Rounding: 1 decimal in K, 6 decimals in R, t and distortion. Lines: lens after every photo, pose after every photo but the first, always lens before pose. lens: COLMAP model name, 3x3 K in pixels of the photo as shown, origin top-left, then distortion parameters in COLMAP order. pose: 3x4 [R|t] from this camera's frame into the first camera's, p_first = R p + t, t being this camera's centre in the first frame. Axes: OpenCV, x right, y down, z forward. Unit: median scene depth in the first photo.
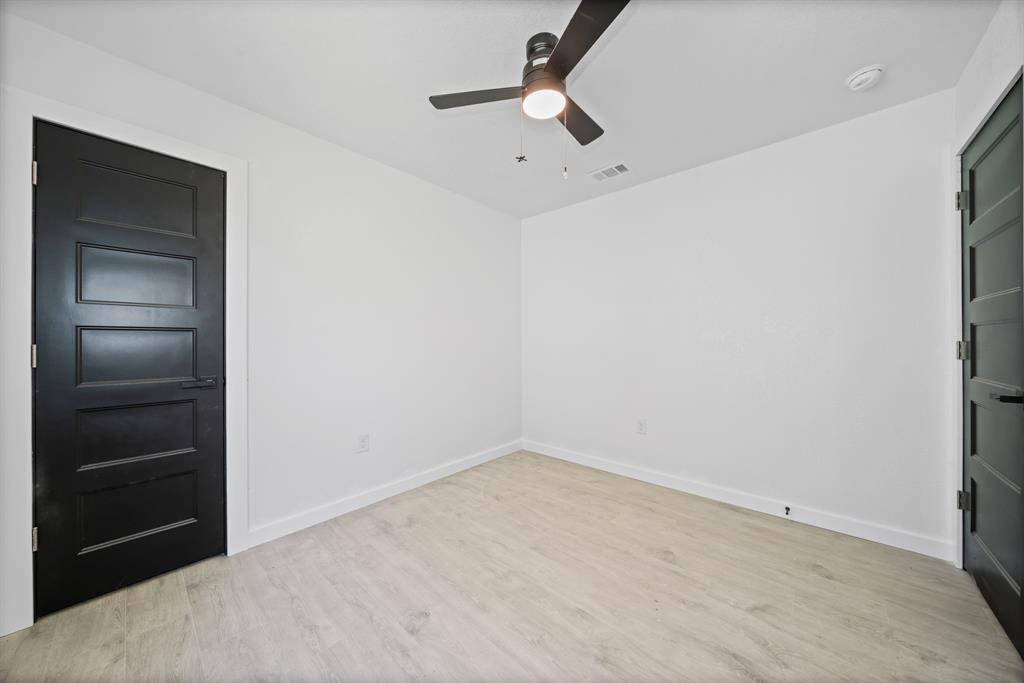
lens RADIAL K [[337.7, 0, 506.0], [0, 337.7, 337.4], [0, 0, 1]] dist [-0.019437, -0.000080]
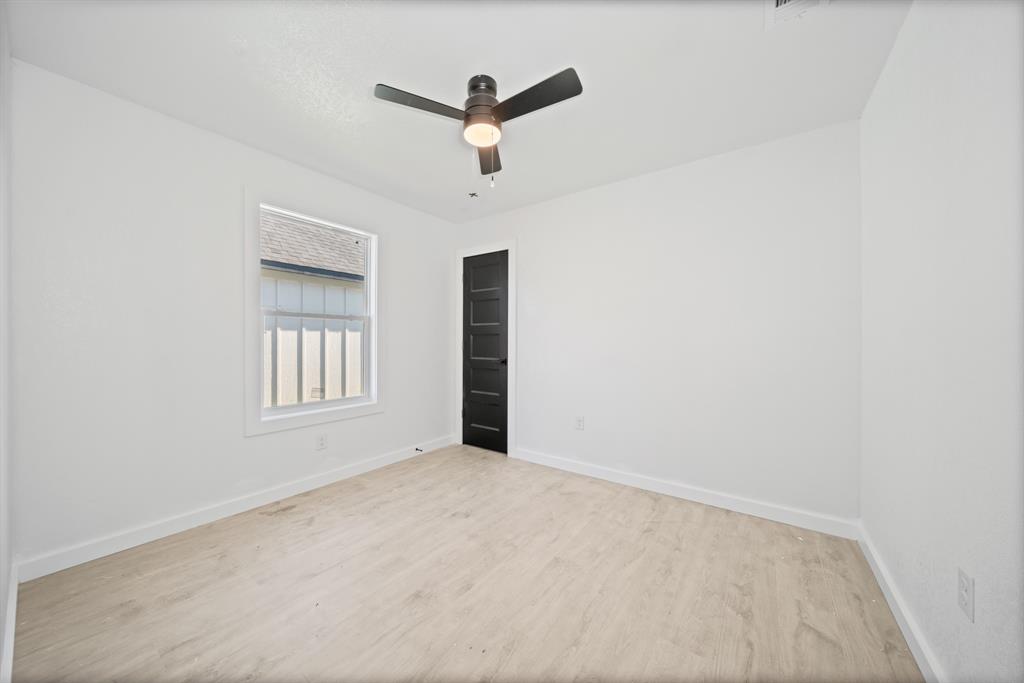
lens RADIAL K [[337.7, 0, 513.8], [0, 337.7, 339.4], [0, 0, 1]] dist [-0.019437, -0.000080]
pose [[0.143141, 0.004056, -0.989694, 0.801466], [0.000378, 0.999991, 0.004153, -0.002123], [0.989702, -0.000968, 0.143138, 0.591300]]
